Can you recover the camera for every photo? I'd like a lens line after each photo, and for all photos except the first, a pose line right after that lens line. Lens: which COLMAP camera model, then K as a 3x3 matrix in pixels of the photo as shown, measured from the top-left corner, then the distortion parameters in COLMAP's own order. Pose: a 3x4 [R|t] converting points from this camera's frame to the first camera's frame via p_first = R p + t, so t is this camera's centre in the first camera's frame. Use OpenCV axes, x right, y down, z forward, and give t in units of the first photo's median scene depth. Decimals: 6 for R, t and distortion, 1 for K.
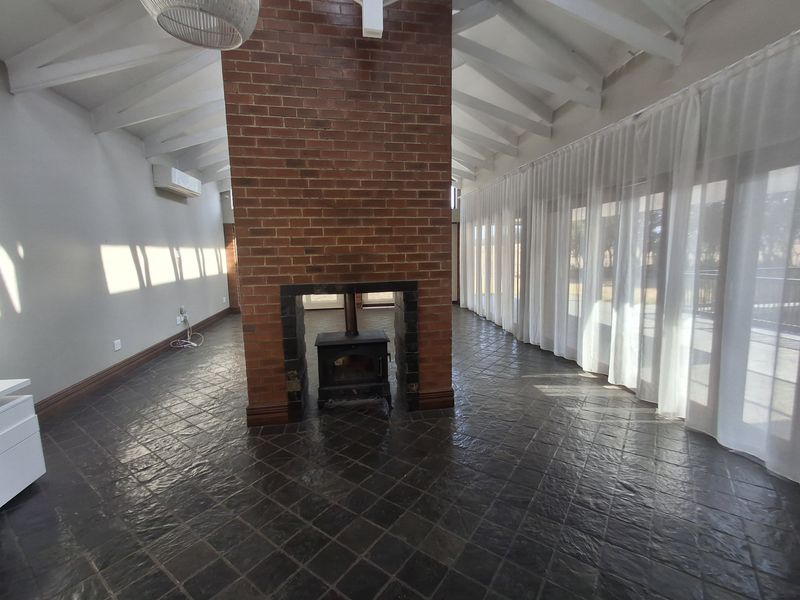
lens RADIAL K [[361.5, 0, 400.0], [0, 361.5, 300.0], [0, 0, 1]] dist [-0.000693, 0.000320]
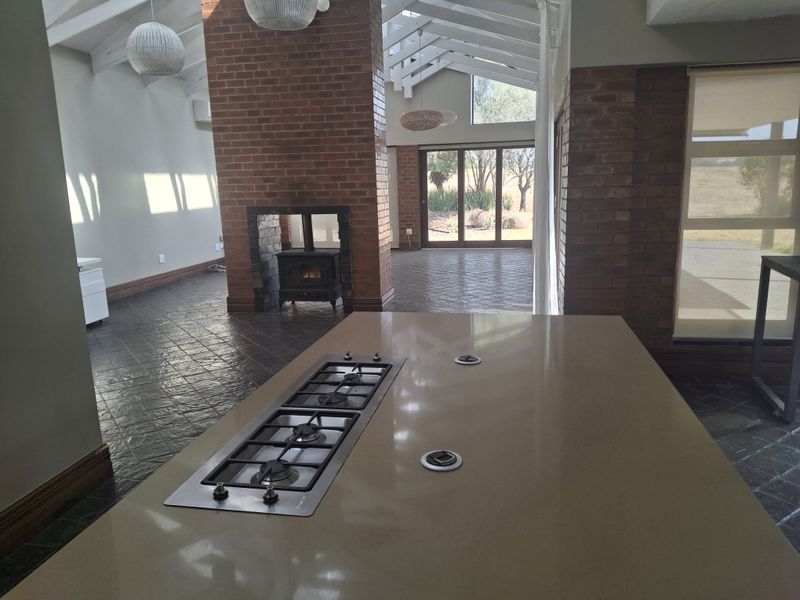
lens RADIAL K [[577.8, 0, 400.0], [0, 577.8, 300.0], [0, 0, 1]] dist [0.105031, -0.214395]
pose [[0.930434, 0.073330, -0.359048, 0.980854], [-0.040580, 0.994366, 0.097927, 0.068419], [0.364207, -0.076544, 0.928167, -0.809479]]
